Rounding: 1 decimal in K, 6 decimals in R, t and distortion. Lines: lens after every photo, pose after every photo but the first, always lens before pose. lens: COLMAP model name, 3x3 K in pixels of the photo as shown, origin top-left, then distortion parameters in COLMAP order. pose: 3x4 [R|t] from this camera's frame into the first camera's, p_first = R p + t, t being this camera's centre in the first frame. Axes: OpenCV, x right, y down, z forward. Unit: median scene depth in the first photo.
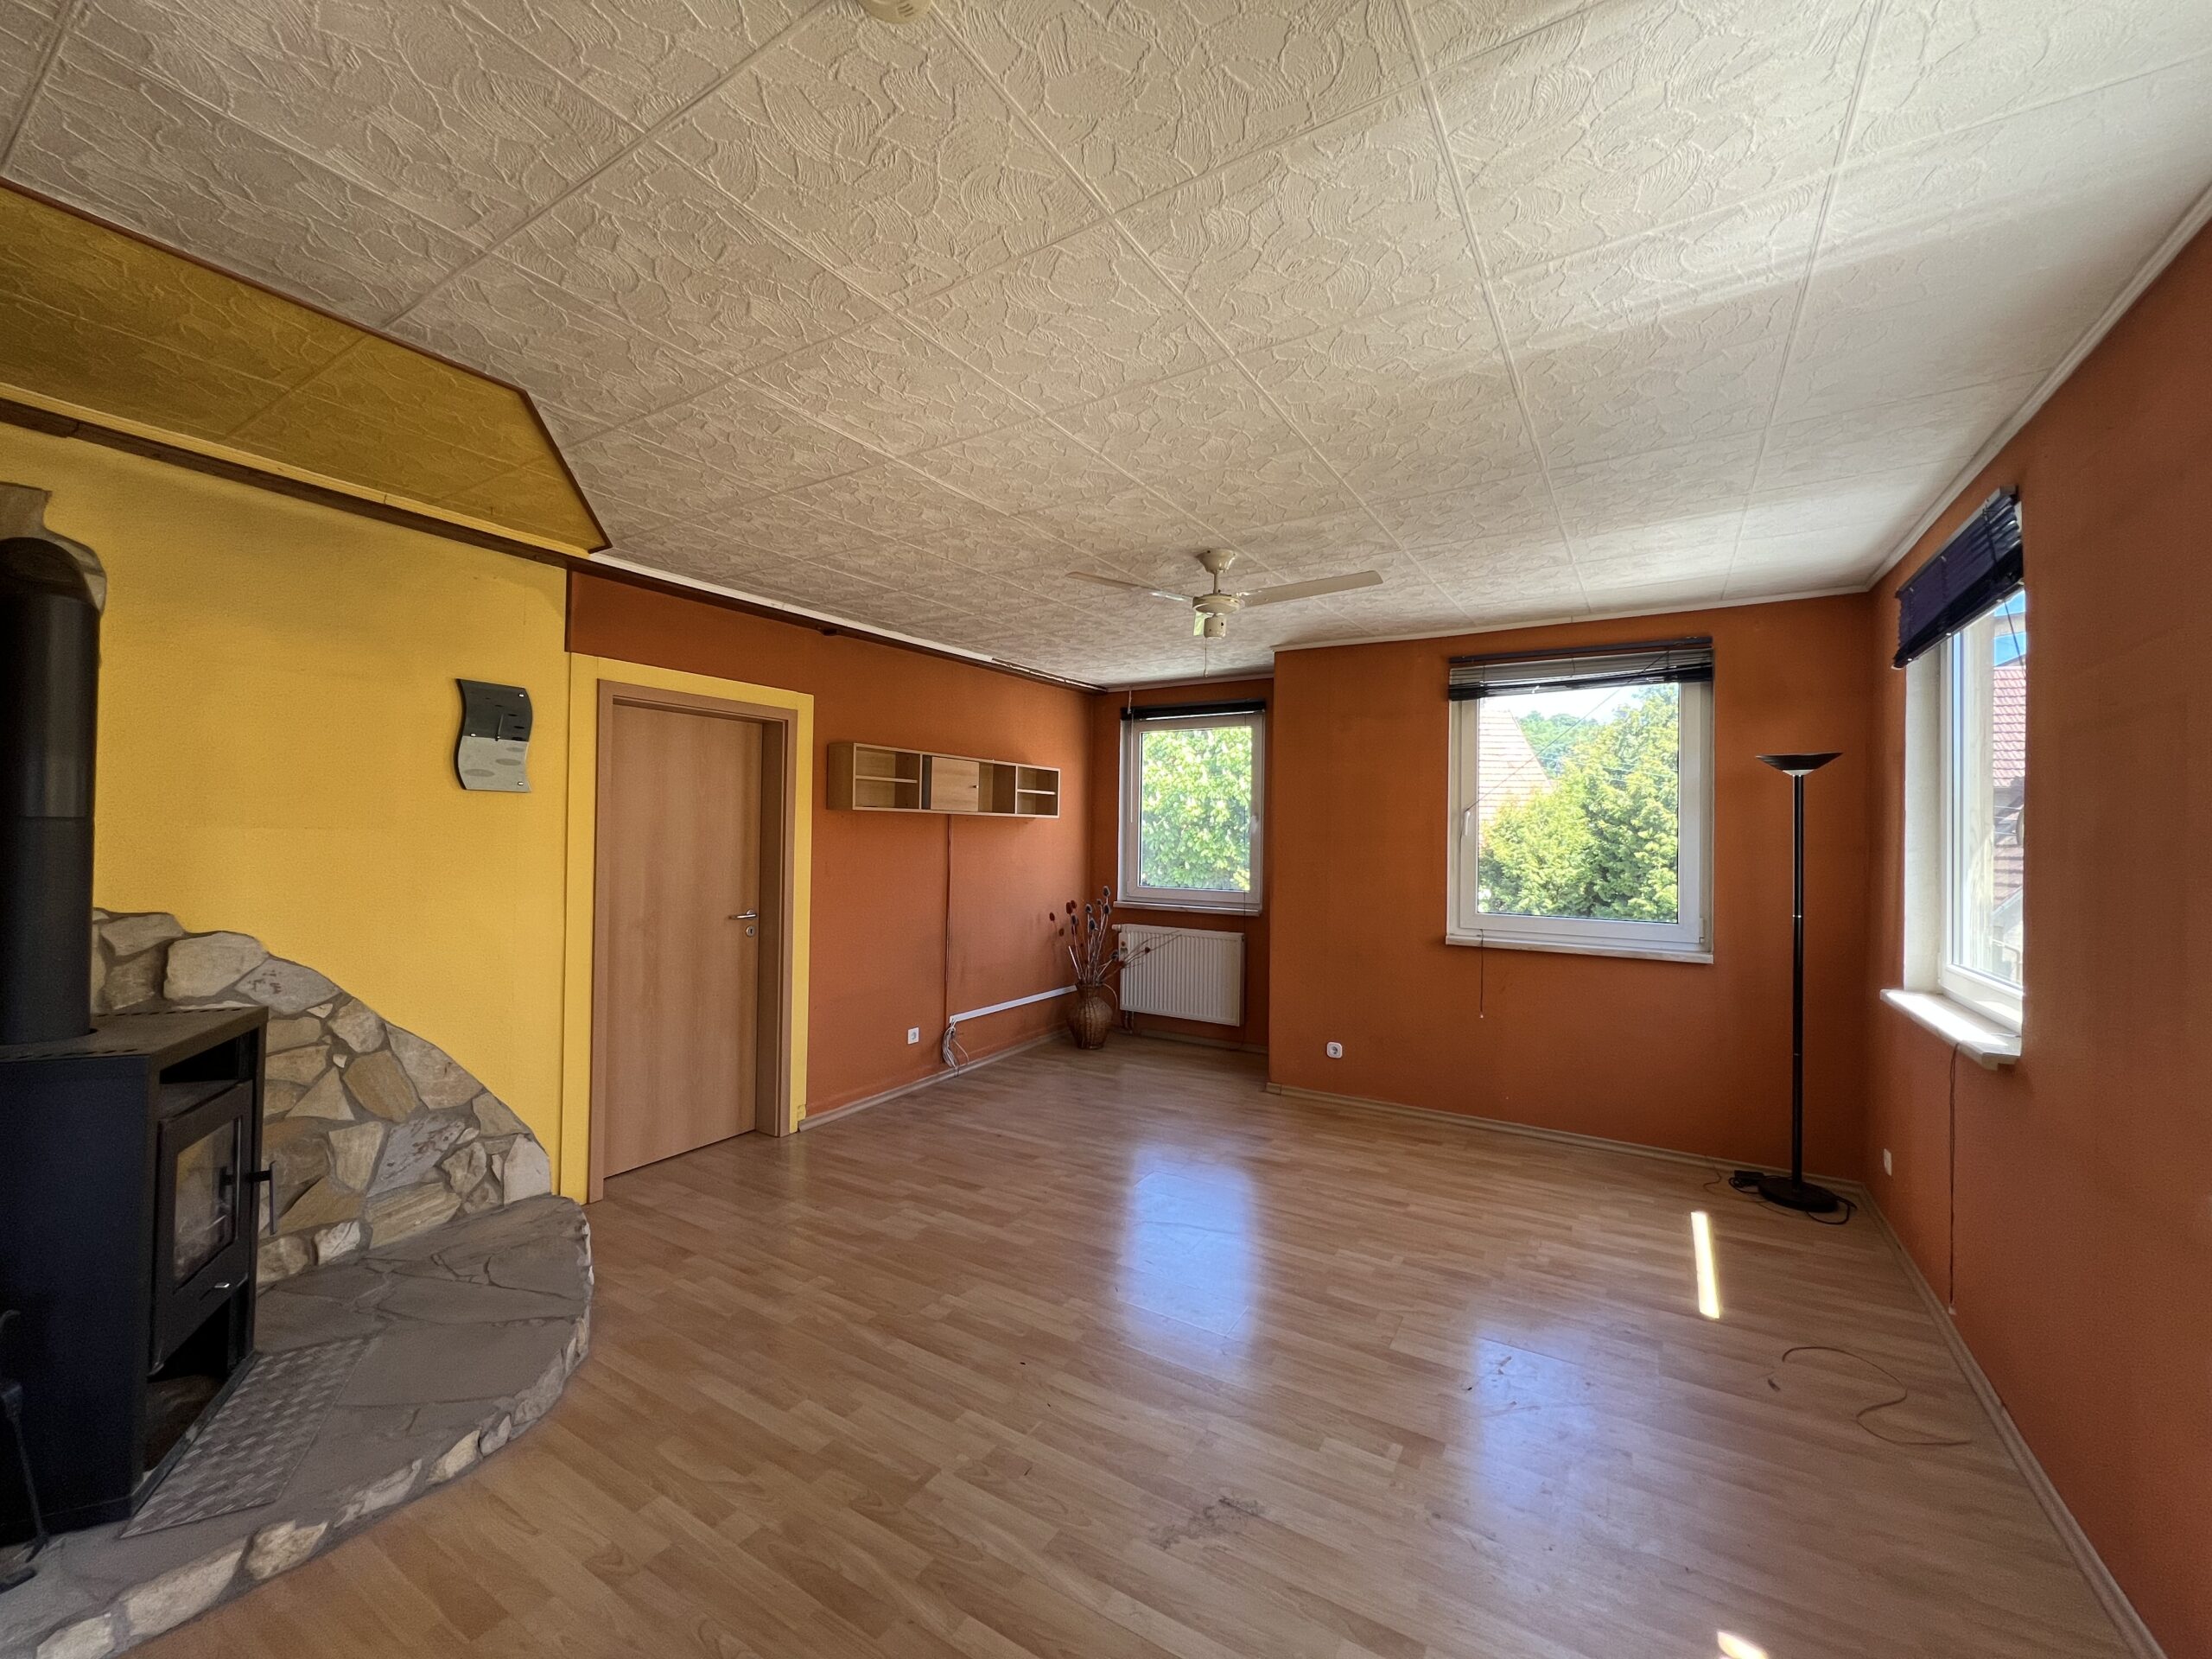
lens RADIAL K [[881.2, 0, 1096.5], [0, 881.2, 833.3], [0, 0, 1]] dist [-0.001989, 0.001558]
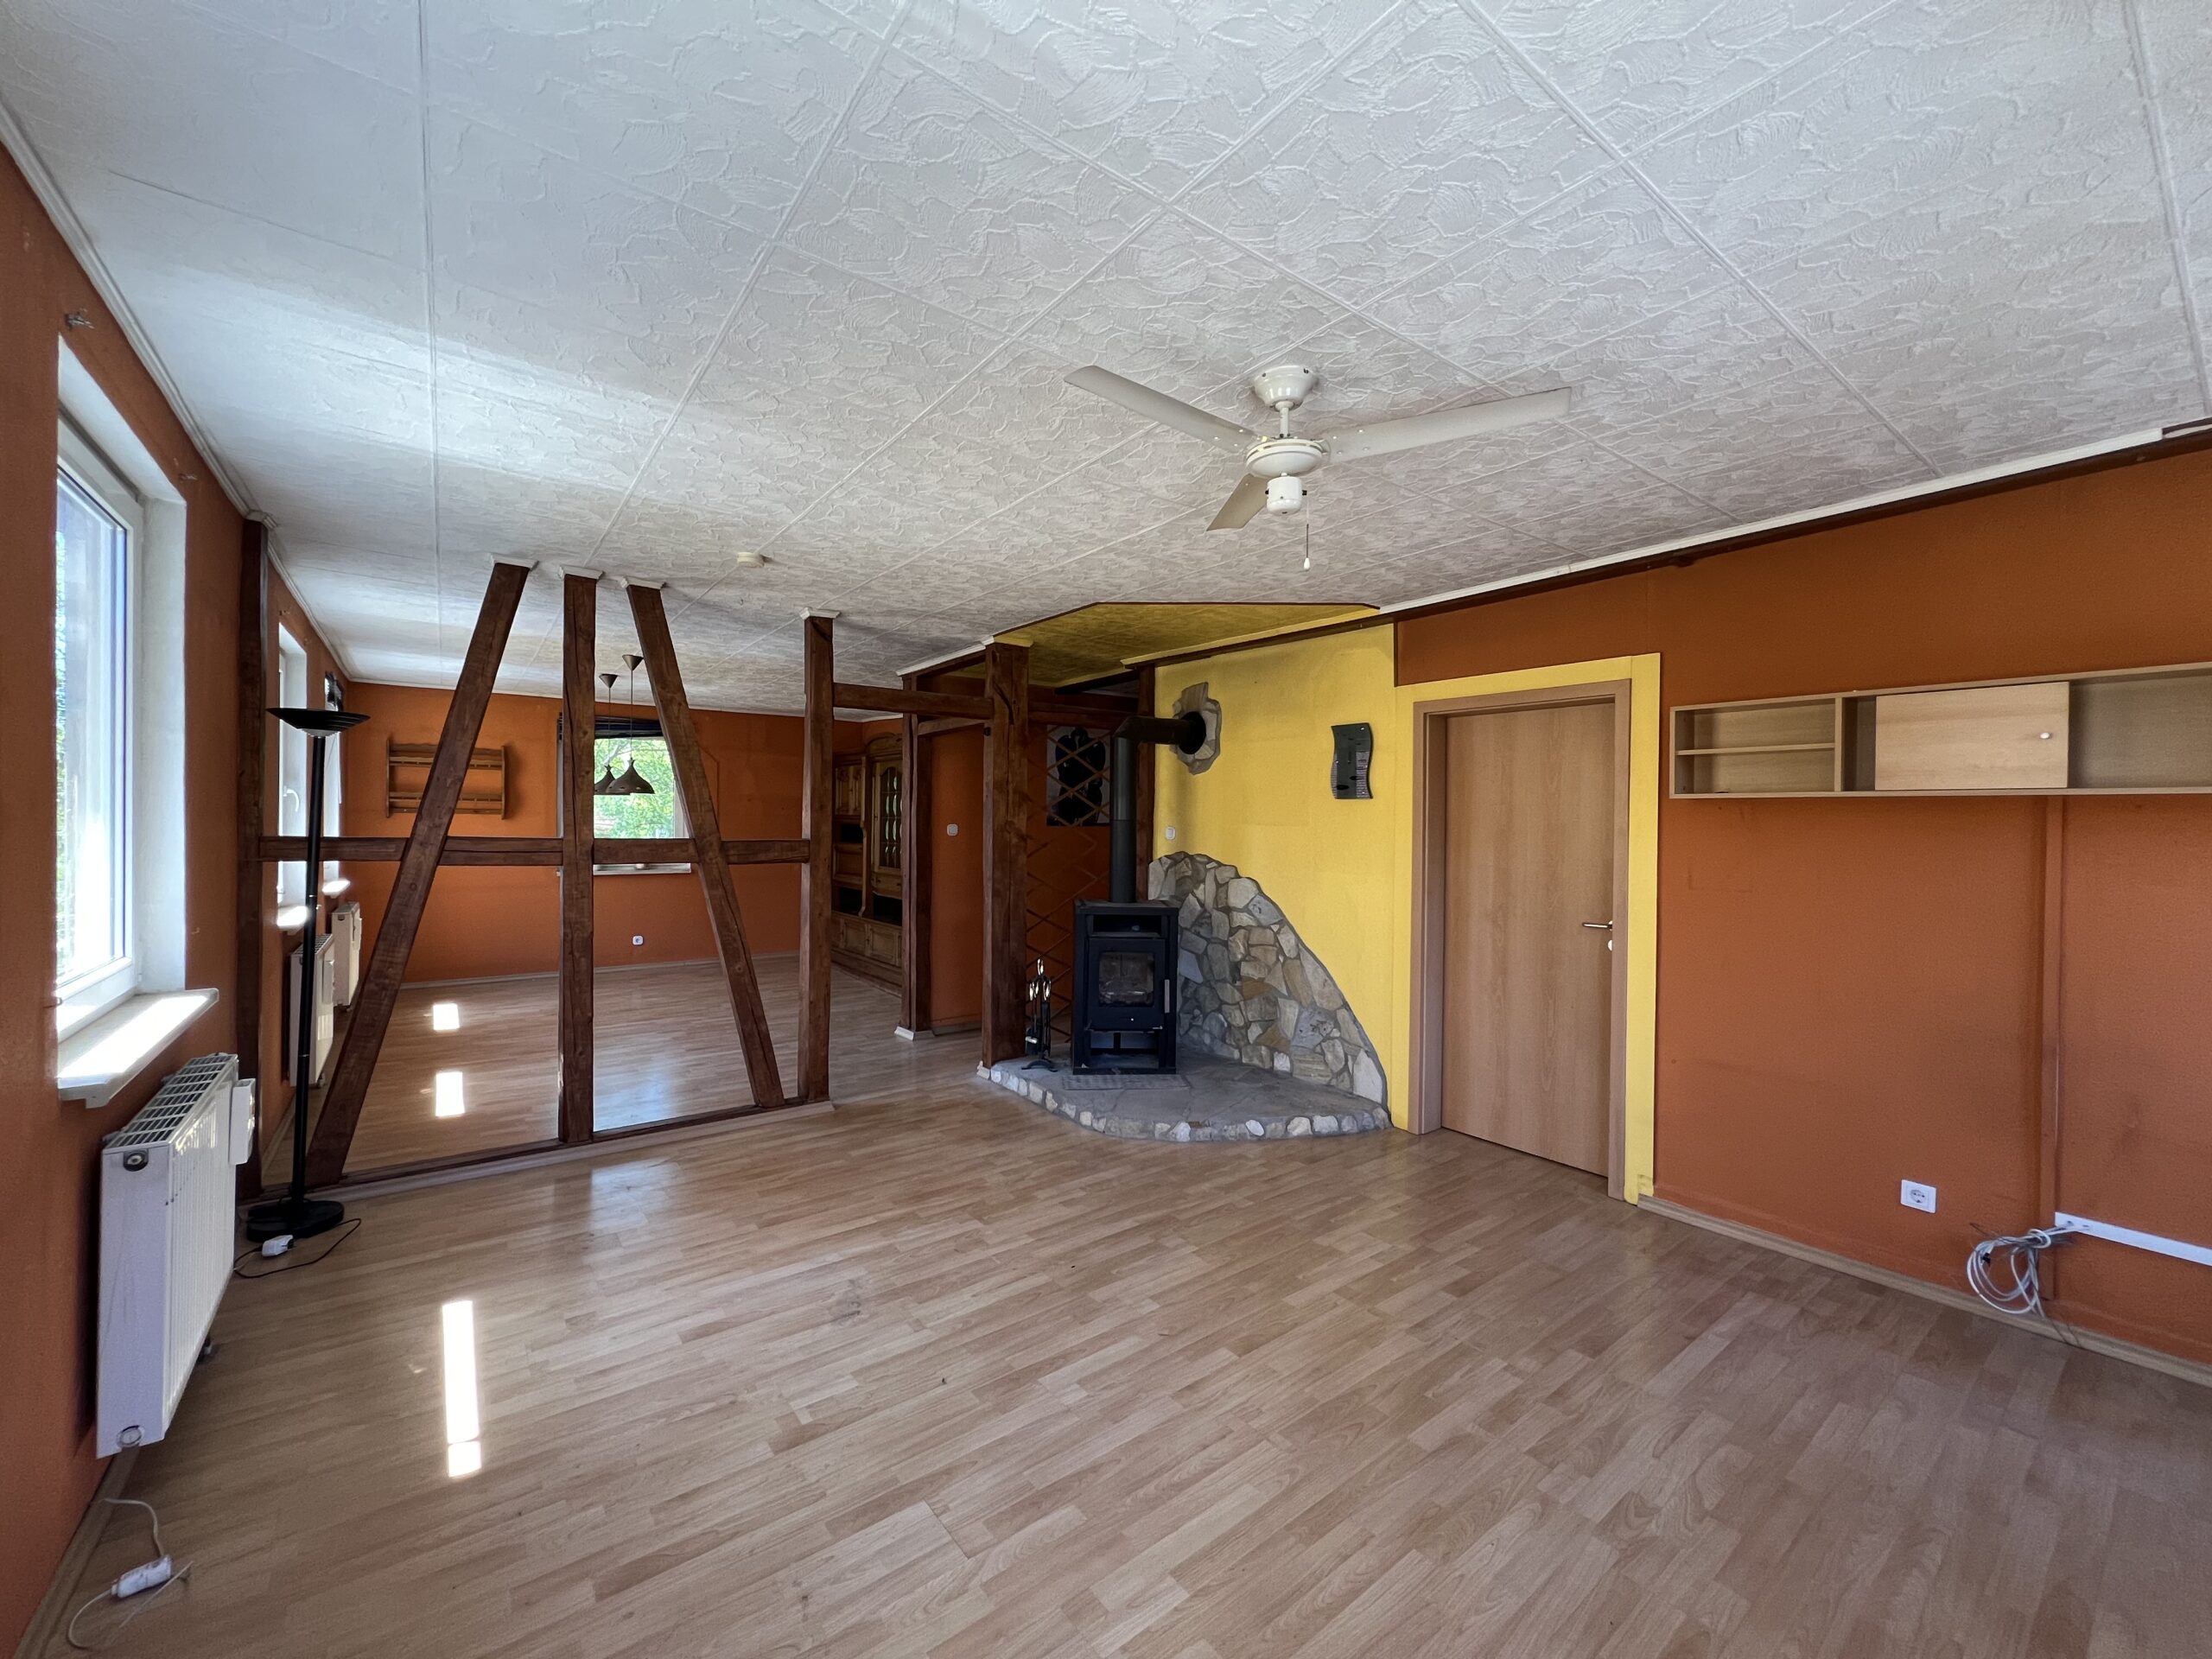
lens RADIAL K [[881.2, 0, 1100.5], [0, 881.2, 828.5], [0, 0, 1]] dist [-0.001989, 0.001558]
pose [[-0.353067, -0.009870, -0.935546, 0.814779], [-0.016922, 0.999848, -0.004162, 0.012948], [0.935445, 0.014362, -0.353180, 1.154860]]
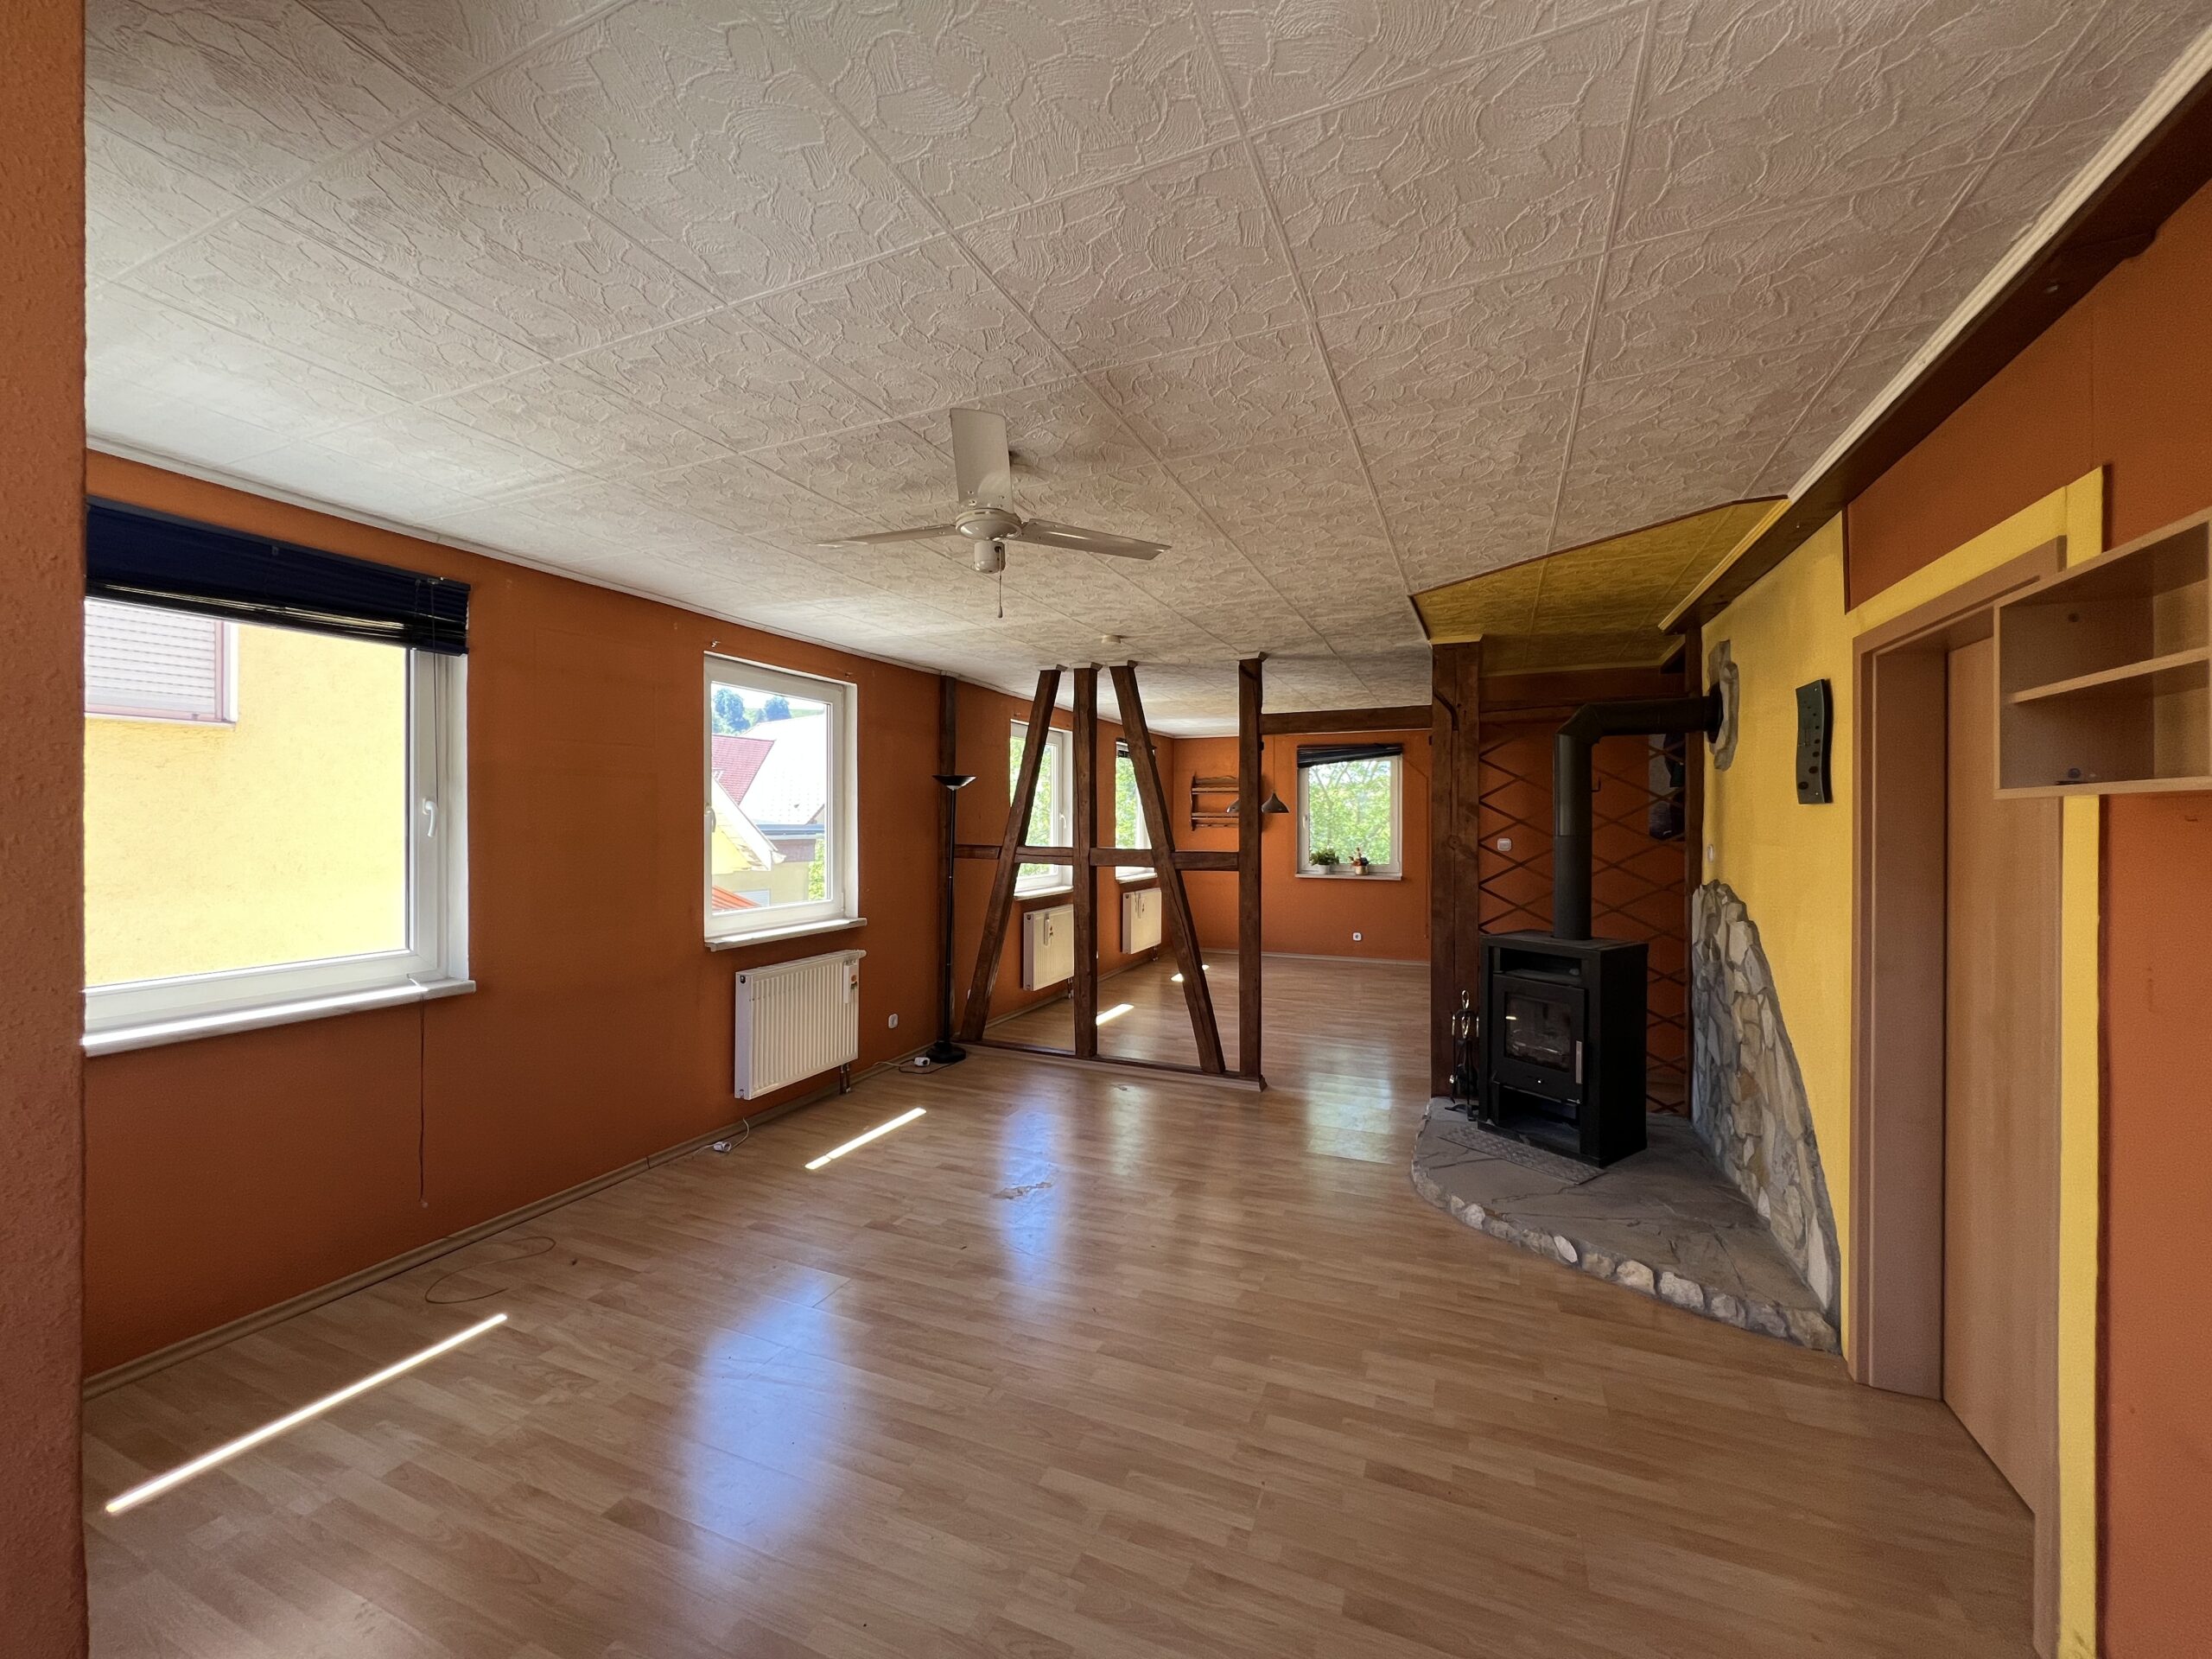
lens RADIAL K [[881.2, 0, 1099.0], [0, 881.2, 831.0], [0, 0, 1]] dist [-0.001989, 0.001558]
pose [[-0.988604, -0.014498, -0.149837, 0.158655], [-0.016011, 0.999832, 0.008901, -0.017226], [0.149683, 0.011198, -0.988671, 1.812856]]
